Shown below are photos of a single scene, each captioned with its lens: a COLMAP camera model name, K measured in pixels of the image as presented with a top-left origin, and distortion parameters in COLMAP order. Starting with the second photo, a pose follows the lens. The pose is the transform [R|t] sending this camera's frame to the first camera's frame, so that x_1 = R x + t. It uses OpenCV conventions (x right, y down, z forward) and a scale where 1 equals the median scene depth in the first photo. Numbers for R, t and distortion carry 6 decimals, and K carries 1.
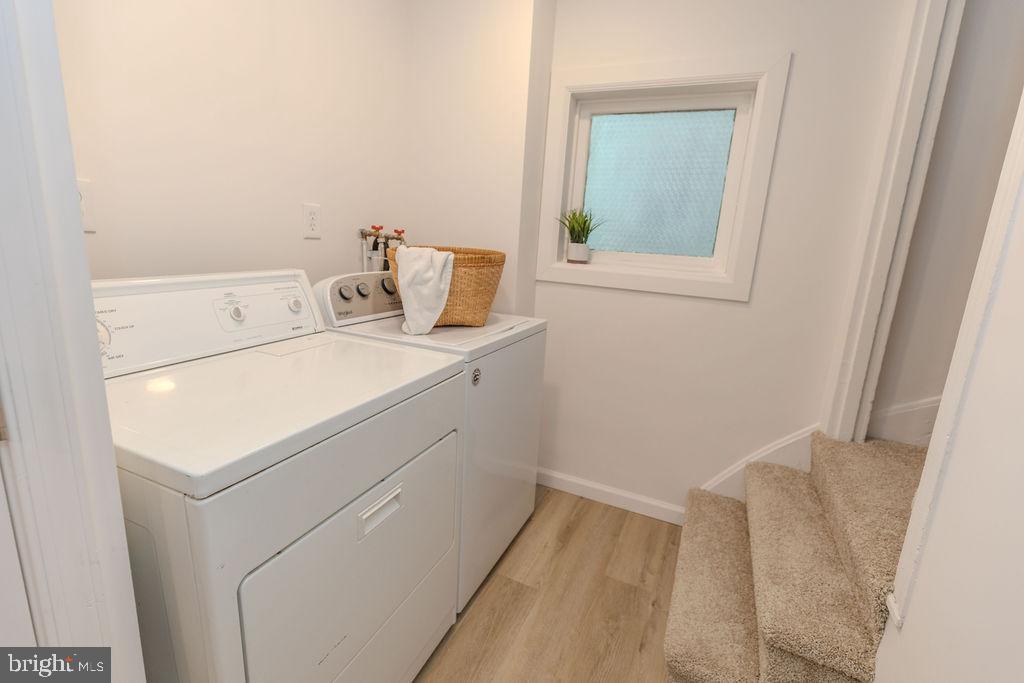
lens RADIAL K [[456.1, 0, 515.8], [0, 456.1, 340.0], [0, 0, 1]] dist [0.001974, -0.000768]
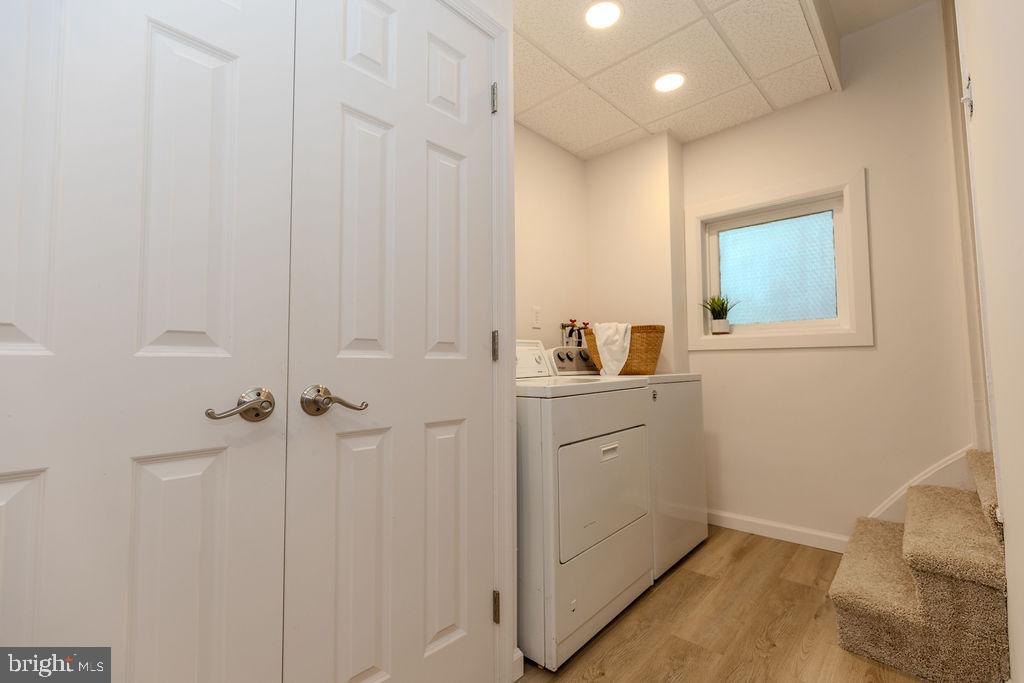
lens RADIAL K [[456.1, 0, 510.4], [0, 456.1, 340.9], [0, 0, 1]] dist [0.001974, -0.000768]
pose [[0.949138, -0.087611, -0.302426, -0.049705], [-0.000847, 0.959794, -0.280704, 0.245228], [0.314859, 0.266683, 0.910903, -0.430057]]
